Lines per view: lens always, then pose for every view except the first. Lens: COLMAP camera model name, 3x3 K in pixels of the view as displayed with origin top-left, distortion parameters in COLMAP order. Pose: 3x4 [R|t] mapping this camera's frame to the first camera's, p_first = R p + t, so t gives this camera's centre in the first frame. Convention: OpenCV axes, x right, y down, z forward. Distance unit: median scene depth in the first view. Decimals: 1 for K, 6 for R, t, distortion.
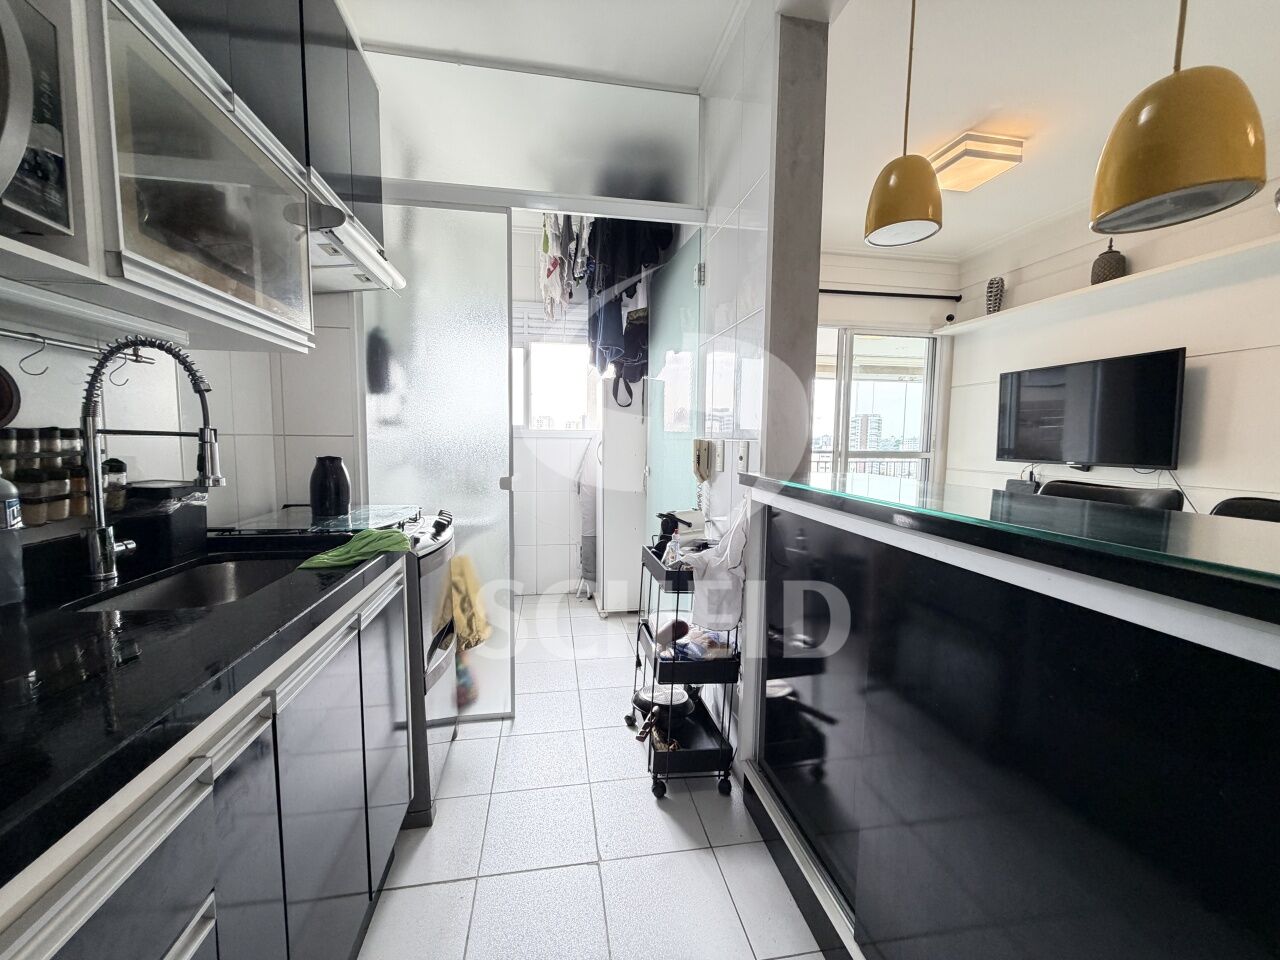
lens RADIAL K [[515.1, 0, 640.9], [0, 515.1, 479.0], [0, 0, 1]] dist [0.000725, 0.000671]
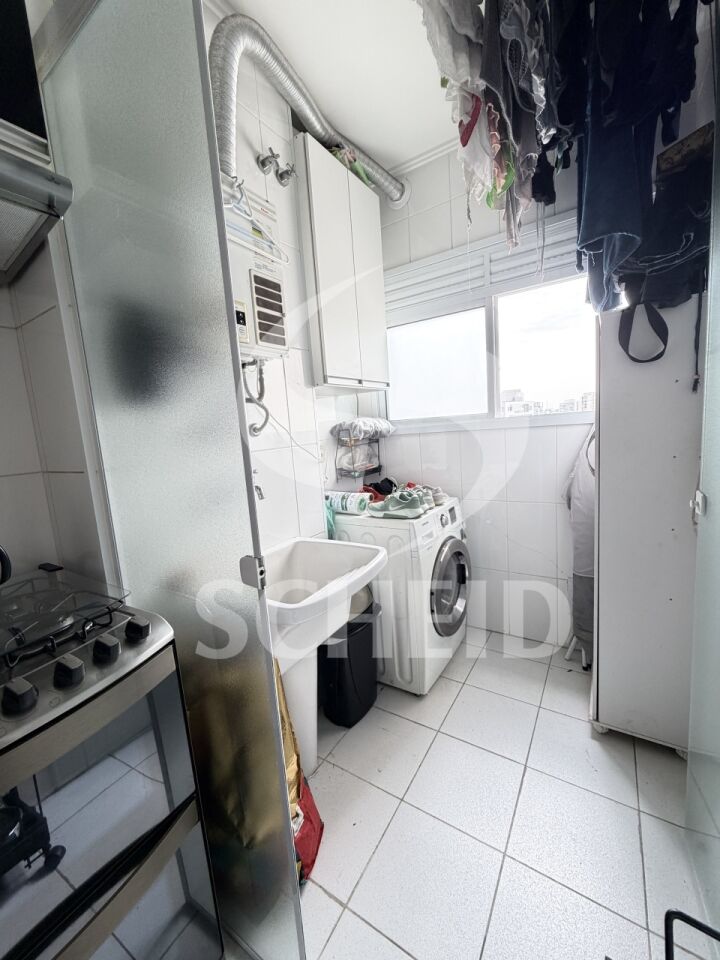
lens RADIAL K [[386.3, 0, 356.7], [0, 386.3, 479.3], [0, 0, 1]] dist [0.000725, 0.000671]
pose [[0.743176, 0.015827, -0.668909, 0.011826], [0.031860, 0.997749, 0.059006, -0.056383], [0.668337, -0.065163, 0.740999, 0.517368]]
